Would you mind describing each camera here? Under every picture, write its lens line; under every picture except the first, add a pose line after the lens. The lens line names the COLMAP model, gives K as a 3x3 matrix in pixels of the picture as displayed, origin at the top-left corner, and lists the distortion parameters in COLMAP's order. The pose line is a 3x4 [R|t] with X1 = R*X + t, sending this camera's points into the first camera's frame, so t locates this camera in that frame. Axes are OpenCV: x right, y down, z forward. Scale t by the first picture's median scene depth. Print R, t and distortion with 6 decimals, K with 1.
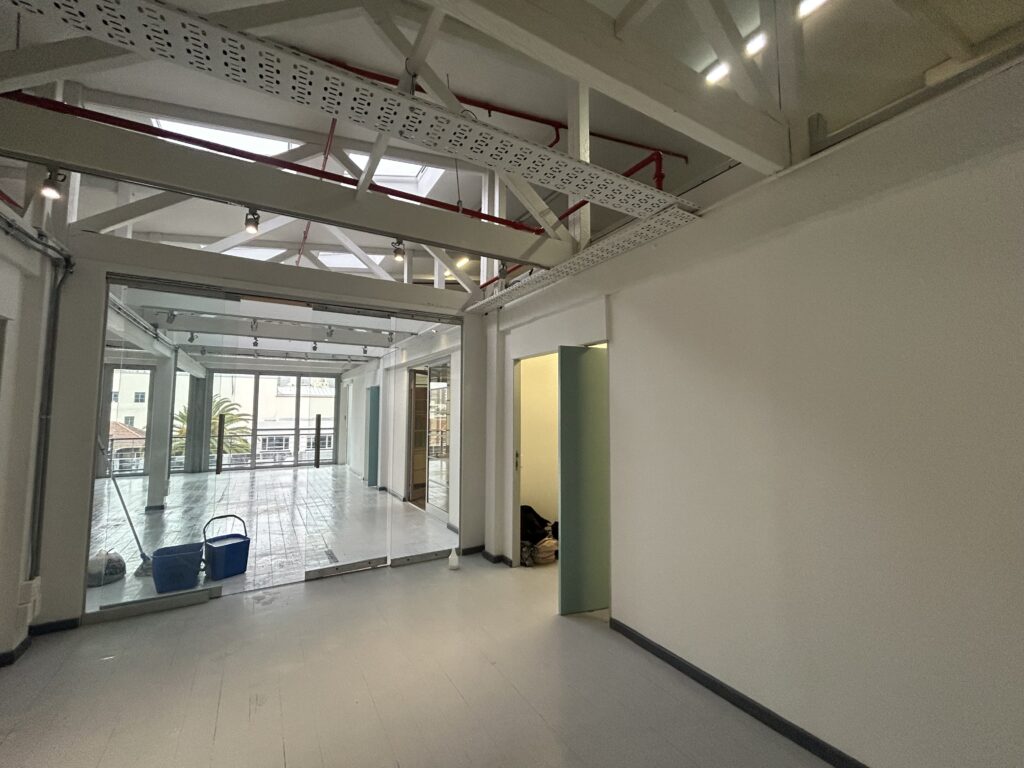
lens RADIAL K [[415.5, 0, 512.0], [0, 415.5, 384.0], [0, 0, 1]] dist [-0.000755, -0.000321]
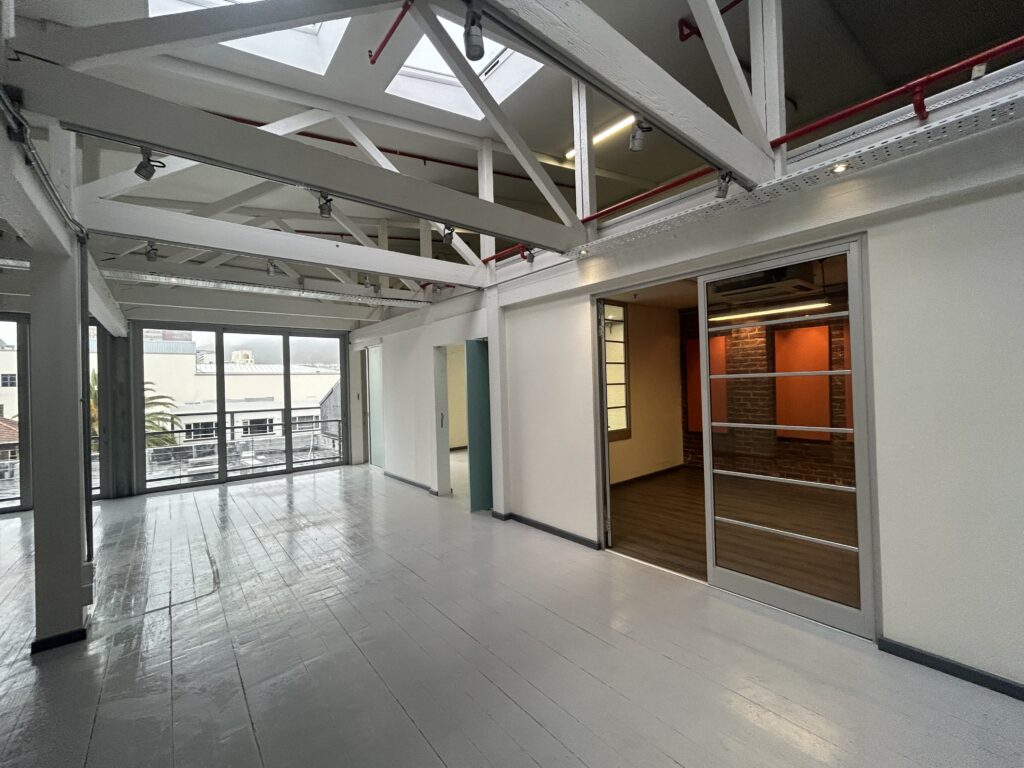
lens RADIAL K [[409.9, 0, 512.0], [0, 409.9, 384.0], [0, 0, 1]] dist [-0.013463, -0.000152]
pose [[0.985955, -0.028836, 0.164505, -0.286784], [0.018191, 0.997663, 0.065857, 0.023071], [-0.166020, -0.061940, 0.984175, 0.329833]]
